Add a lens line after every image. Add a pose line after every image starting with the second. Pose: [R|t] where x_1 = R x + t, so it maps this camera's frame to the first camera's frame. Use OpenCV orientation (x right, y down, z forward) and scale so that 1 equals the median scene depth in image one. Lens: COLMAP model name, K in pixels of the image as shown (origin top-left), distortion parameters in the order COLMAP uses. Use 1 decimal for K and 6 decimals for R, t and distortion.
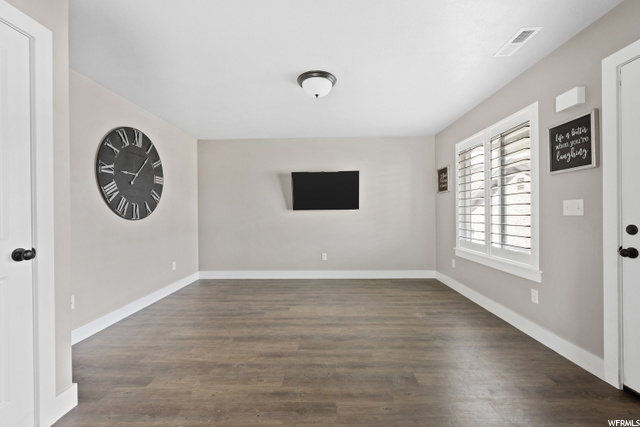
lens RADIAL K [[267.5, 0, 319.7], [0, 267.5, 212.9], [0, 0, 1]] dist [0.014412, 0.000158]
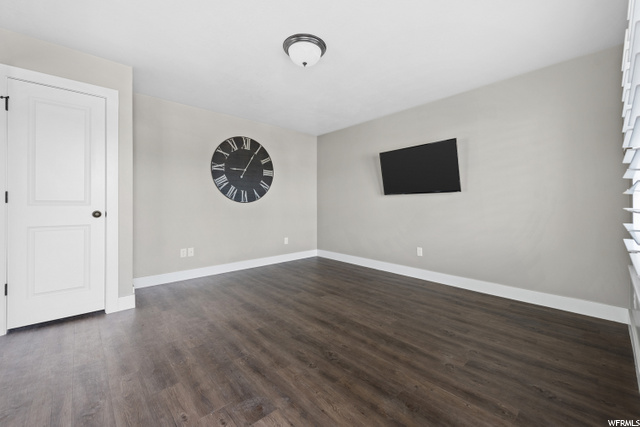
lens RADIAL K [[257.4, 0, 324.6], [0, 257.4, 205.3], [0, 0, 1]] dist [0.010423, -0.000313]
pose [[0.700512, 0.008027, -0.713596, 0.596741], [-0.005401, 0.999968, 0.005947, 0.032662], [0.713620, -0.000311, 0.700532, 0.396786]]
